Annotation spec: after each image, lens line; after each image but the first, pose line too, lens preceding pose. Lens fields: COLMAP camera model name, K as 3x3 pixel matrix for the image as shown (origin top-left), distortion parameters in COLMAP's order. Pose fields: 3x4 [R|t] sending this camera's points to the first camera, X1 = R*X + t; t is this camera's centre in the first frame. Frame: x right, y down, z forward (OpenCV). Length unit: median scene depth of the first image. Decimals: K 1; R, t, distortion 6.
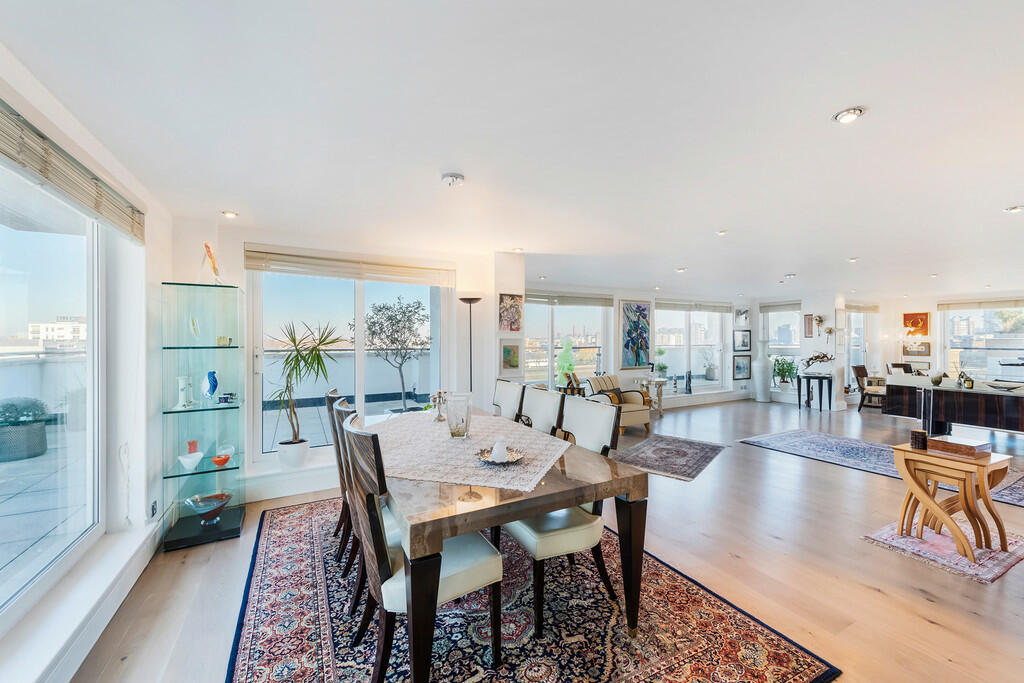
lens RADIAL K [[395.4, 0, 517.5], [0, 395.4, 337.6], [0, 0, 1]] dist [0.015336, 0.000030]
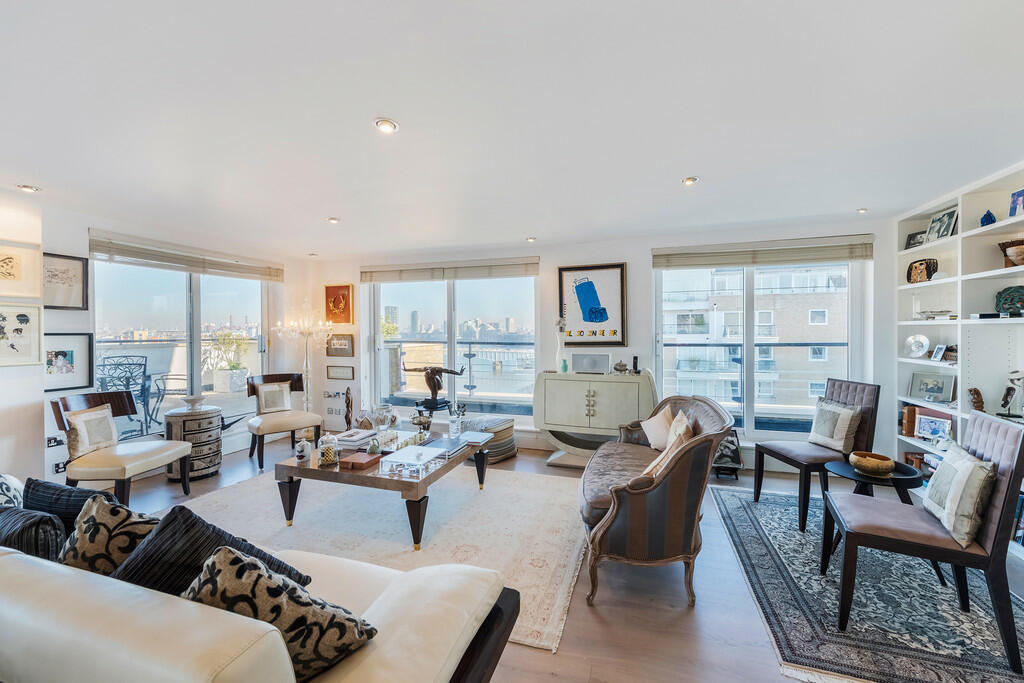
lens RADIAL K [[395.4, 0, 517.5], [0, 395.4, 337.6], [0, 0, 1]] dist [0.015336, 0.000030]
pose [[0.733131, -0.016084, 0.679898, 0.800858], [0.010277, 0.999868, 0.012572, 0.012201], [-0.680010, -0.002230, 0.733199, 0.388168]]
